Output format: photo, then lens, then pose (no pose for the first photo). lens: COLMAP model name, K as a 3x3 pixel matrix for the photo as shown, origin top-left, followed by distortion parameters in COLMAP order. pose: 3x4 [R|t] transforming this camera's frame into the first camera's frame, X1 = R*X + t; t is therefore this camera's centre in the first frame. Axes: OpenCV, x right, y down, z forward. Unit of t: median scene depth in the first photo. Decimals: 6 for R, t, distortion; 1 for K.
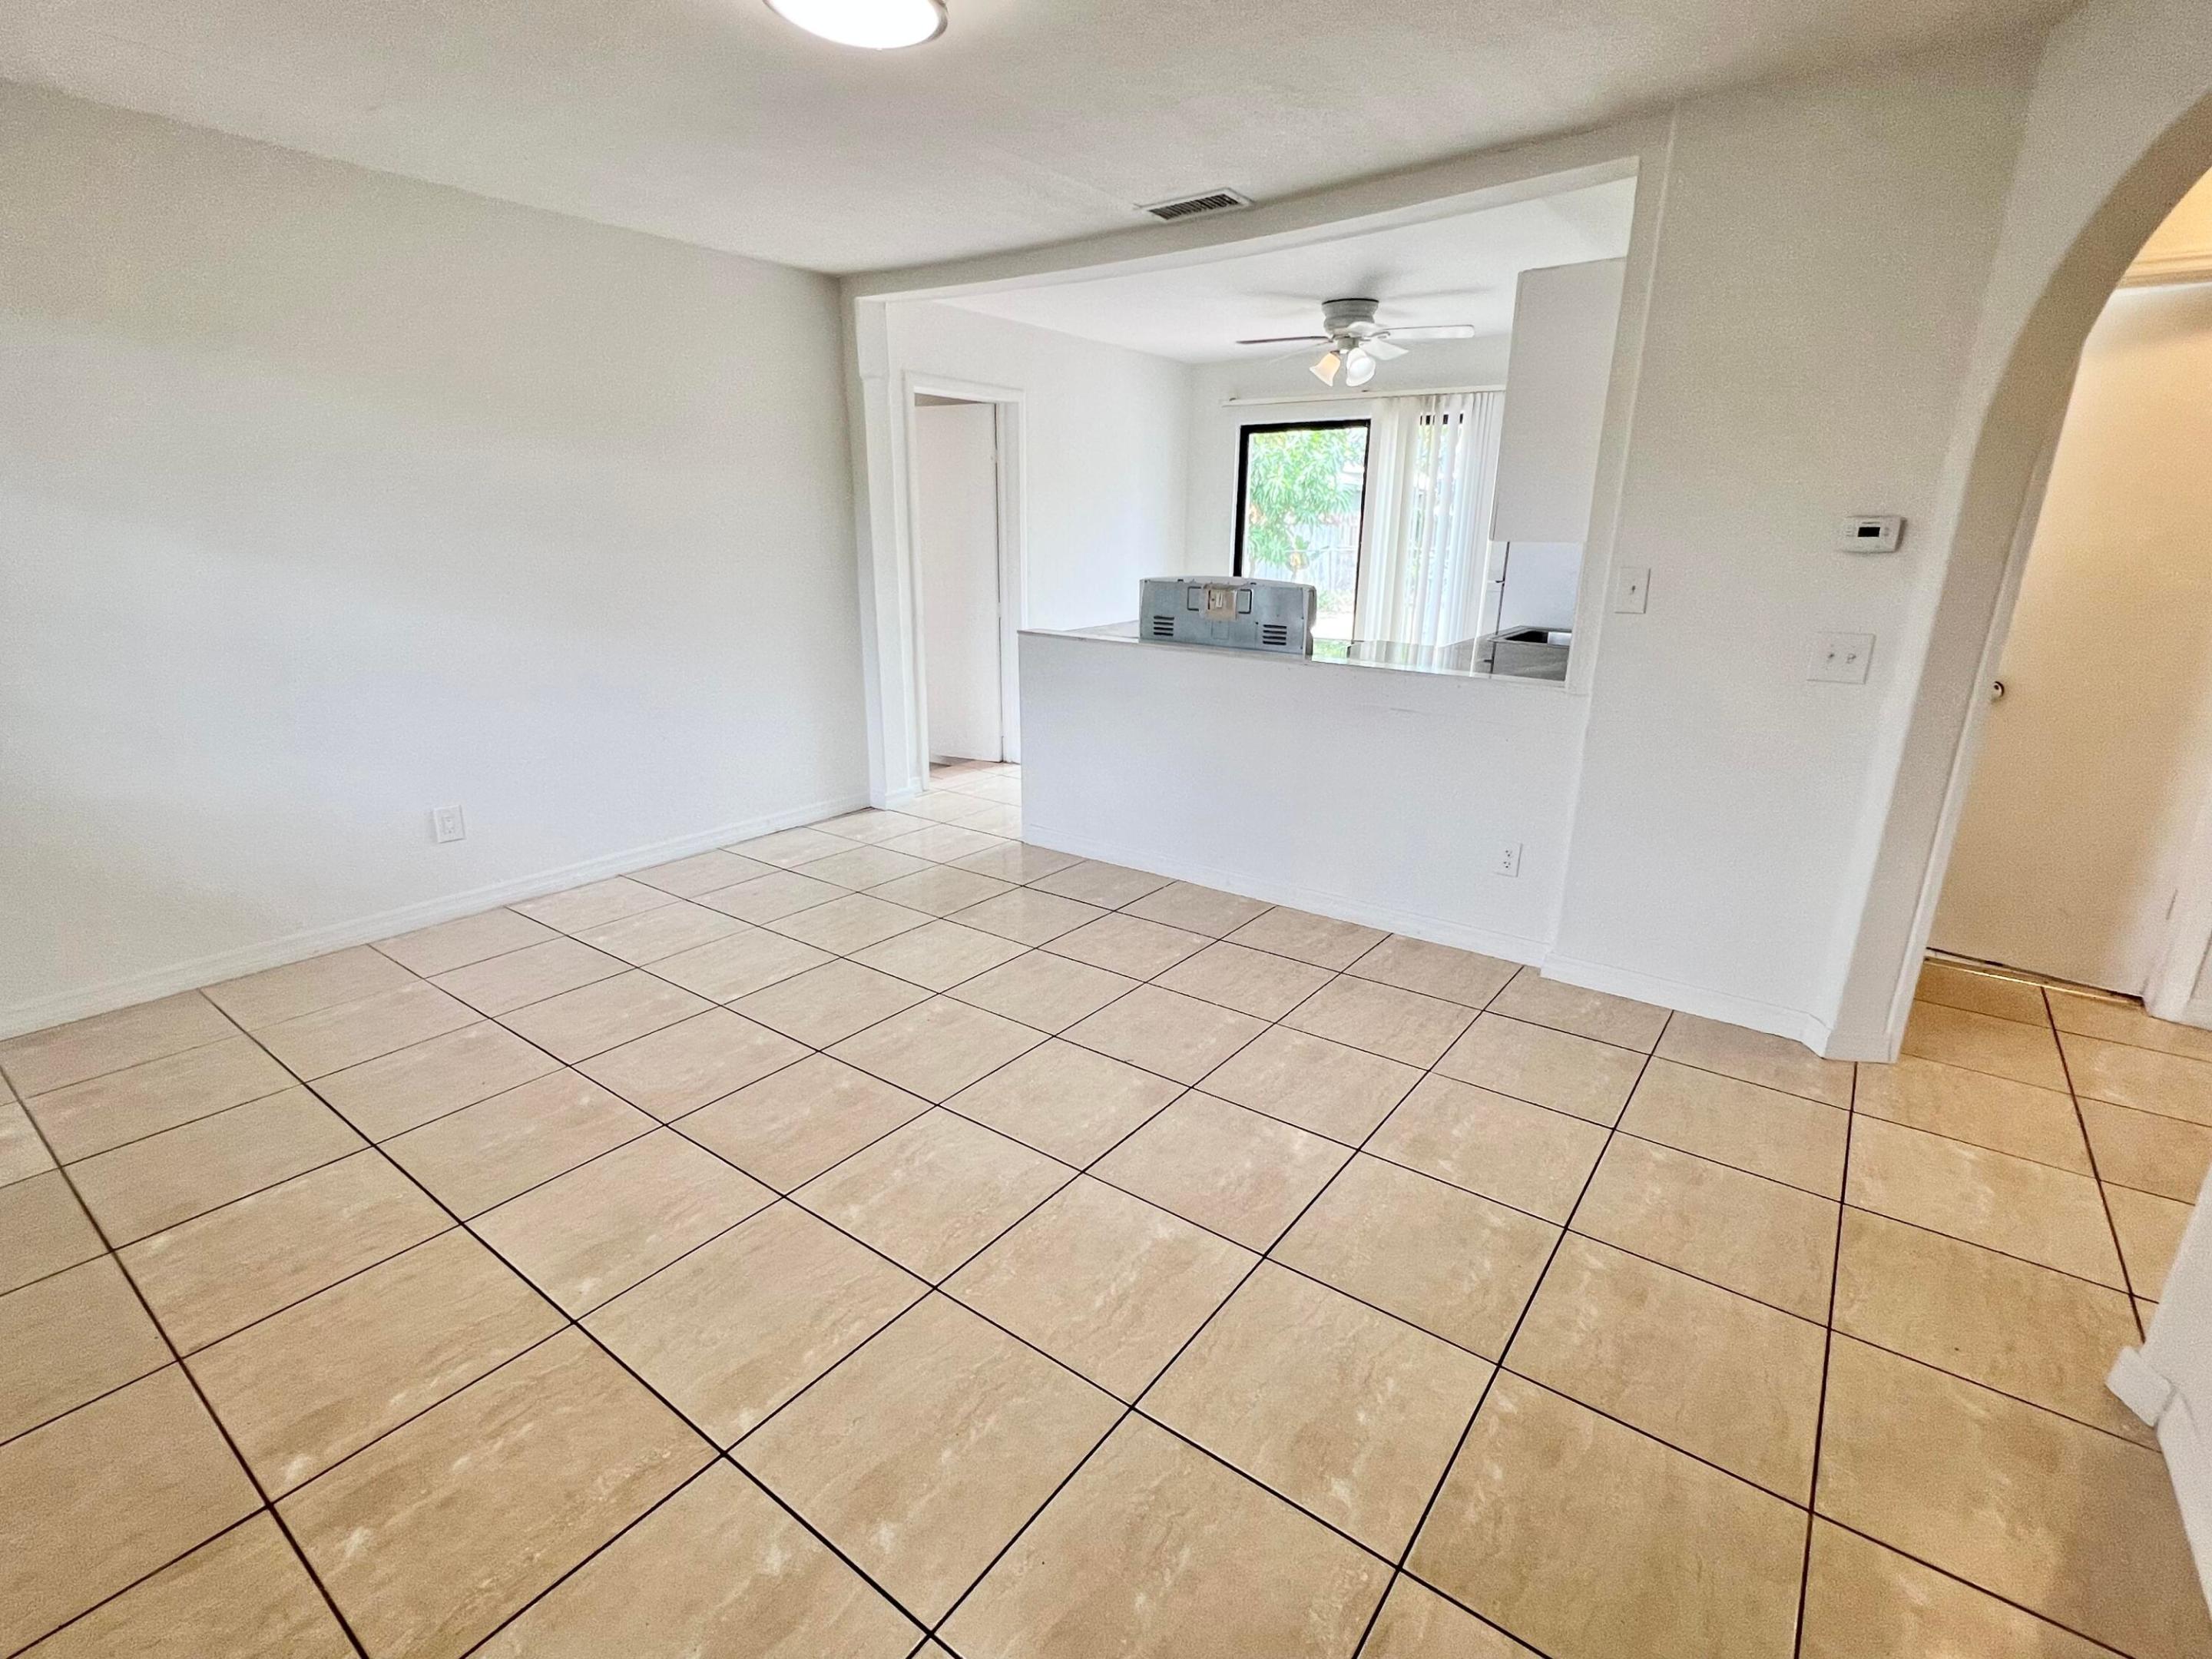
lens RADIAL K [[1041.2, 0, 1101.3], [0, 1041.2, 836.5], [0, 0, 1]] dist [-0.000064, 0.000699]
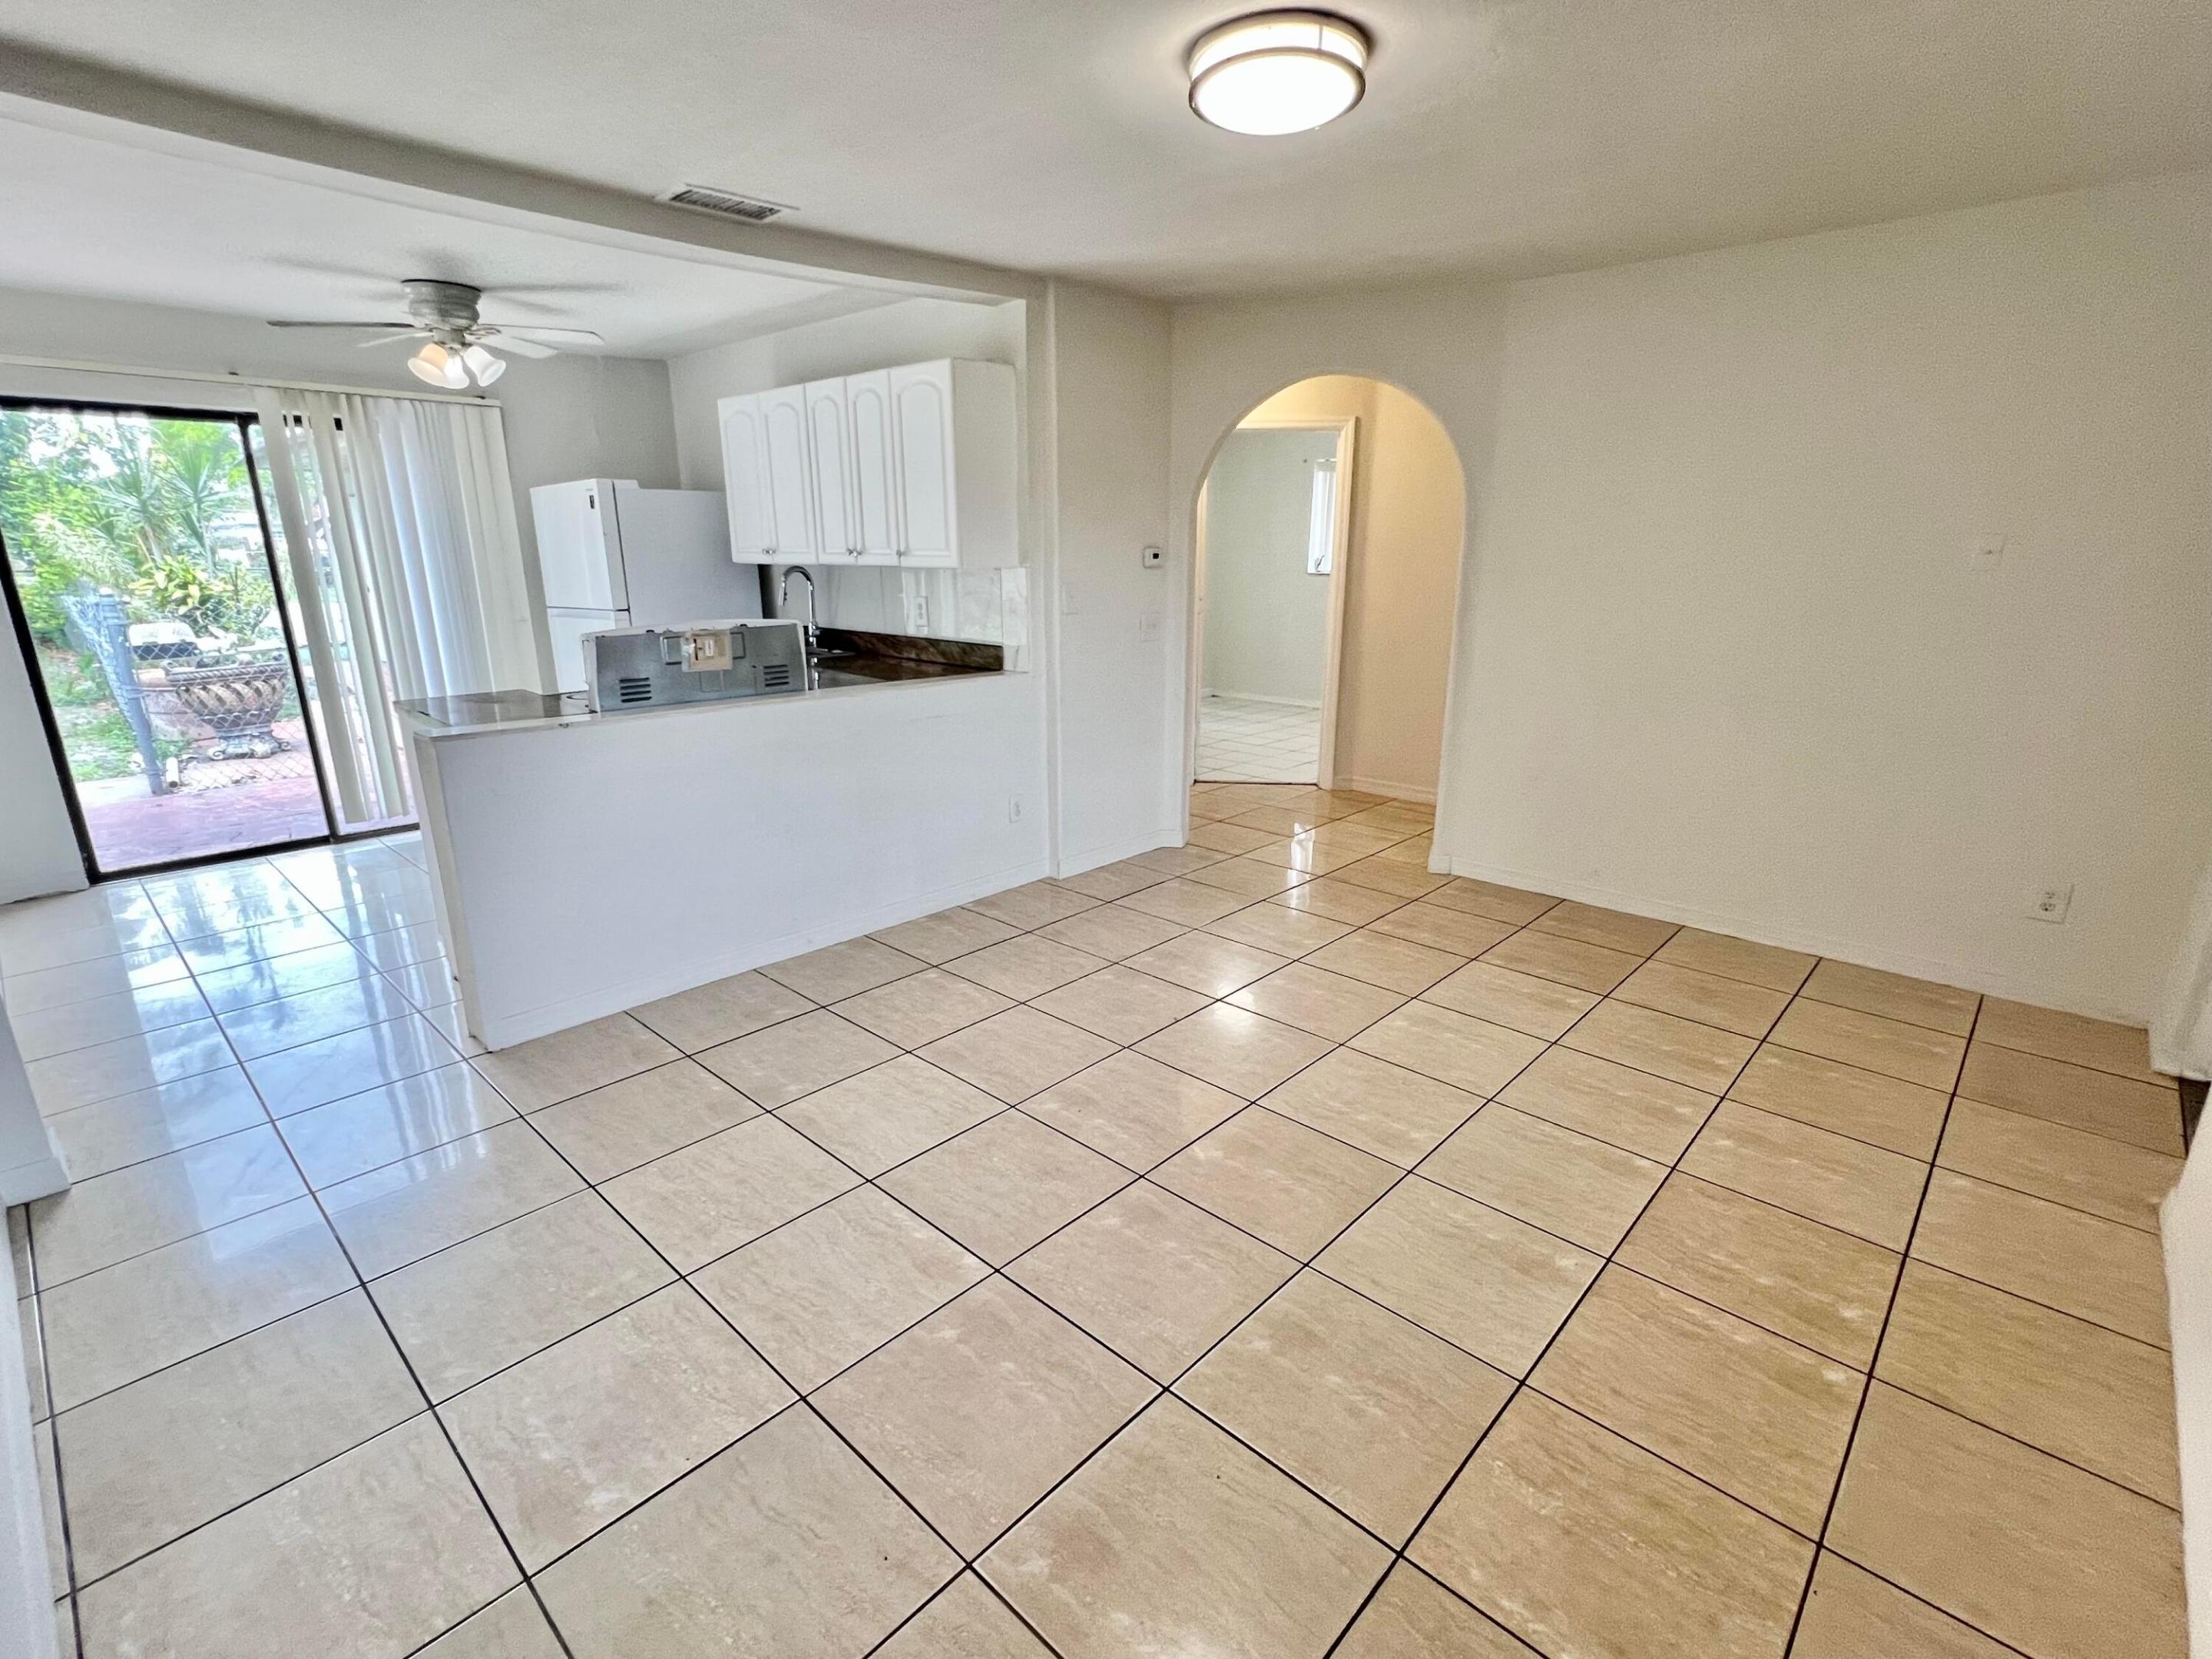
lens RADIAL K [[1041.2, 0, 1106.5], [0, 1041.2, 830.6], [0, 0, 1]] dist [-0.000064, 0.000699]
pose [[0.107956, -0.276823, 0.954837, -1.012622], [0.288100, 0.927948, 0.236454, -0.272443], [-0.951496, 0.249562, 0.179930, 0.789551]]
